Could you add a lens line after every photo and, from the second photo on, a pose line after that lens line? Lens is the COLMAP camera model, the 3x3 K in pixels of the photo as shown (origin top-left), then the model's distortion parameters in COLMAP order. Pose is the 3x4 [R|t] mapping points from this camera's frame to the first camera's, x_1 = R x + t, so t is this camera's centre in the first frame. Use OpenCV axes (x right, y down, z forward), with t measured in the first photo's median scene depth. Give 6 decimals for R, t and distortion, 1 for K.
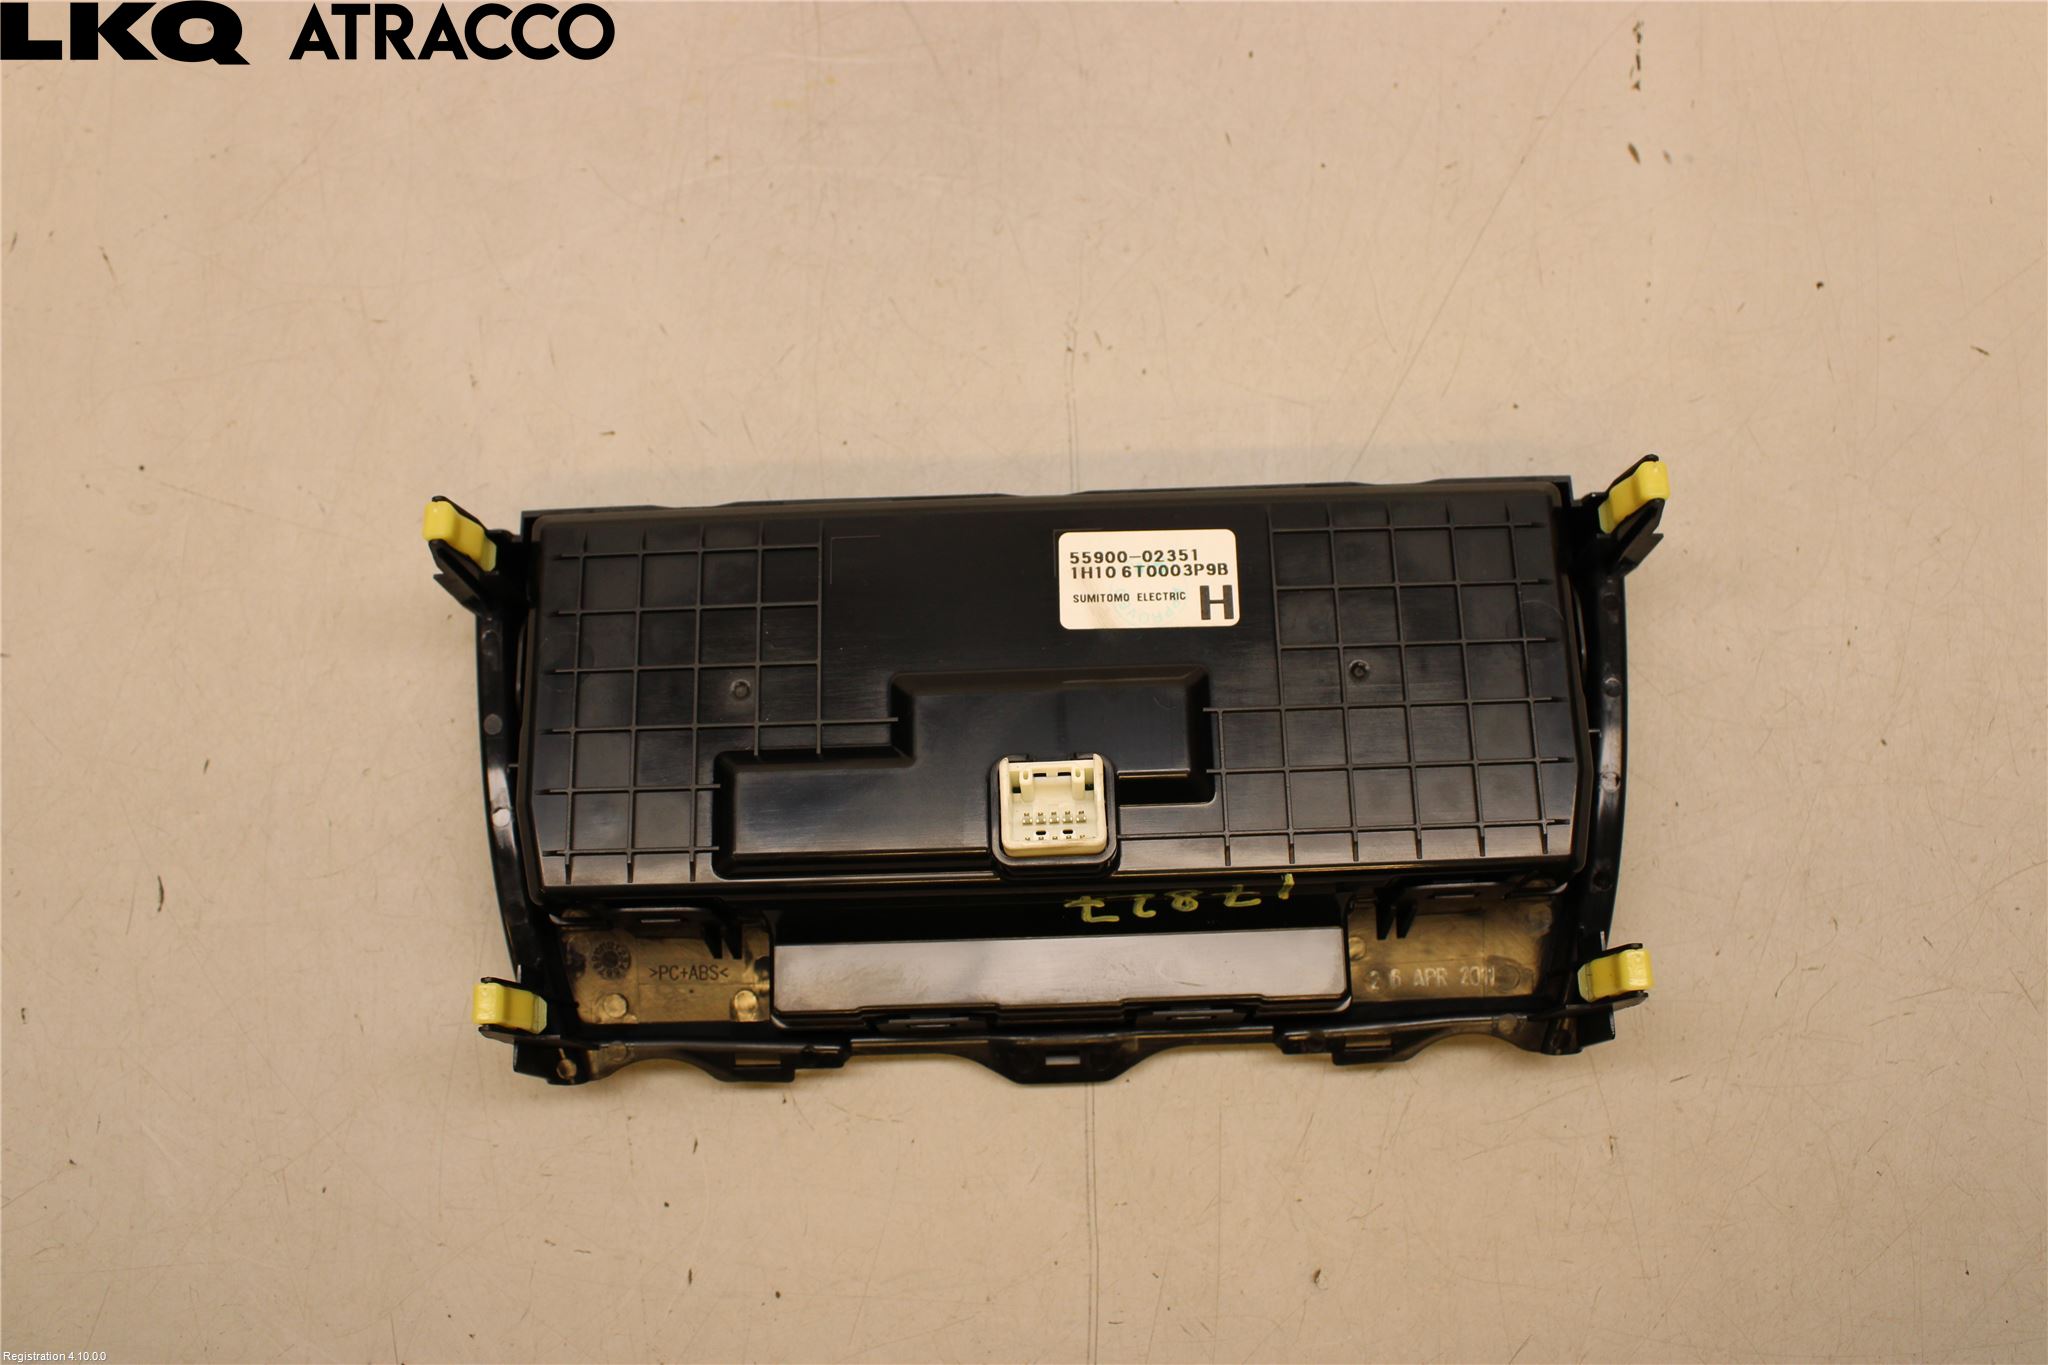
lens RADIAL K [[1757.8, 0, 1024.0], [0, 1757.8, 682.5], [0, 0, 1]] dist [-0.152282, 0.121580]
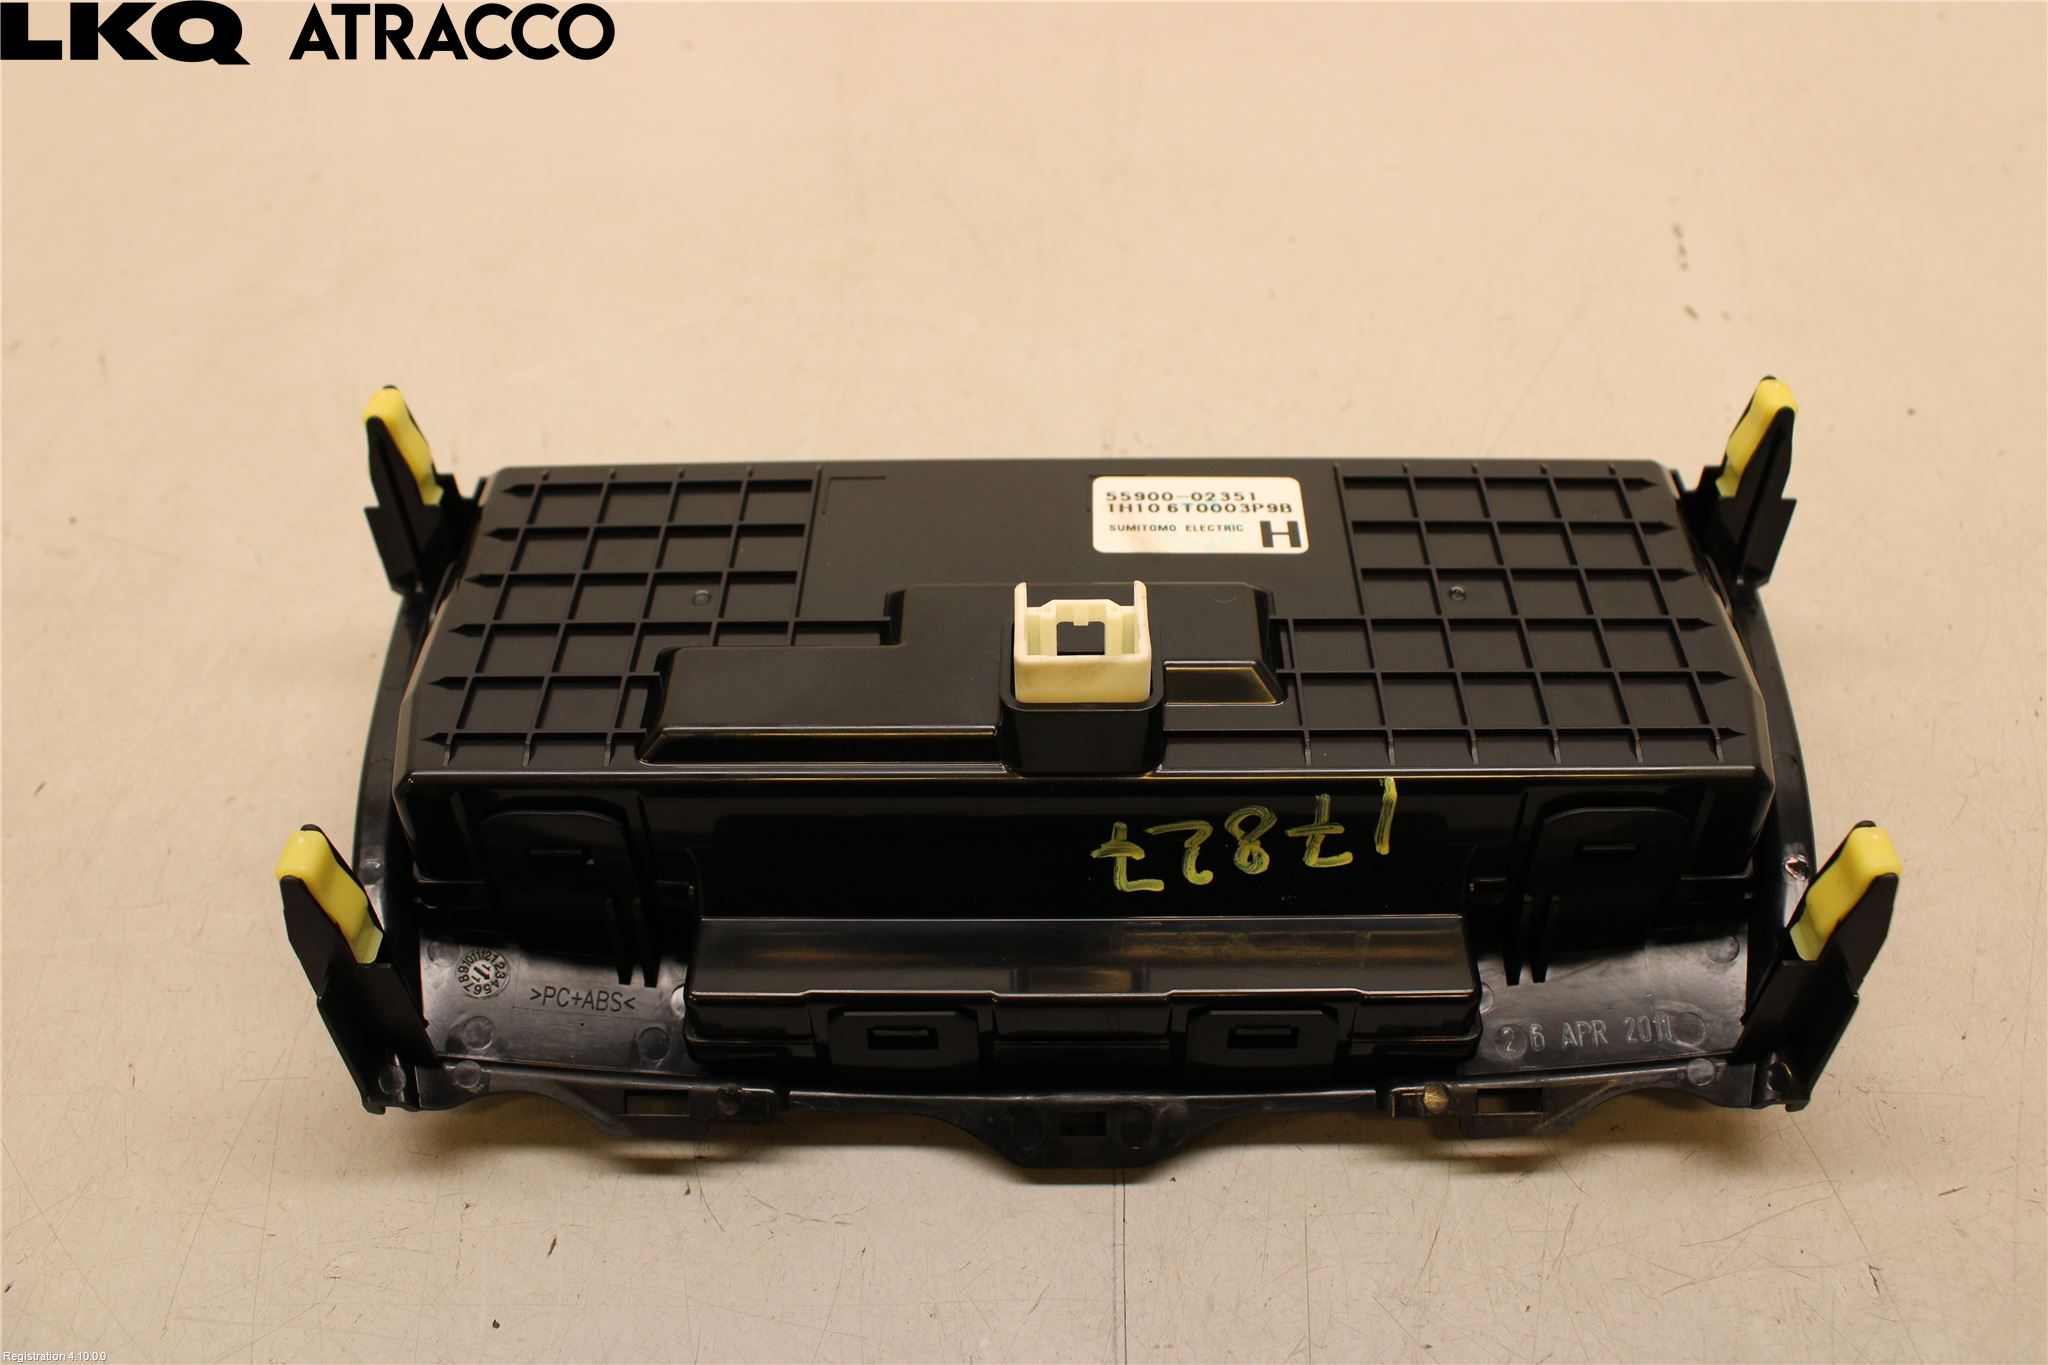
lens RADIAL K [[1757.8, 0, 1024.0], [0, 1757.8, 682.5], [0, 0, 1]] dist [-0.152282, 0.121580]
pose [[0.999204, 0.034102, -0.020708, 0.007037], [-0.039884, 0.866690, -0.497251, 0.432593], [0.000990, 0.497681, 0.867360, 0.305529]]
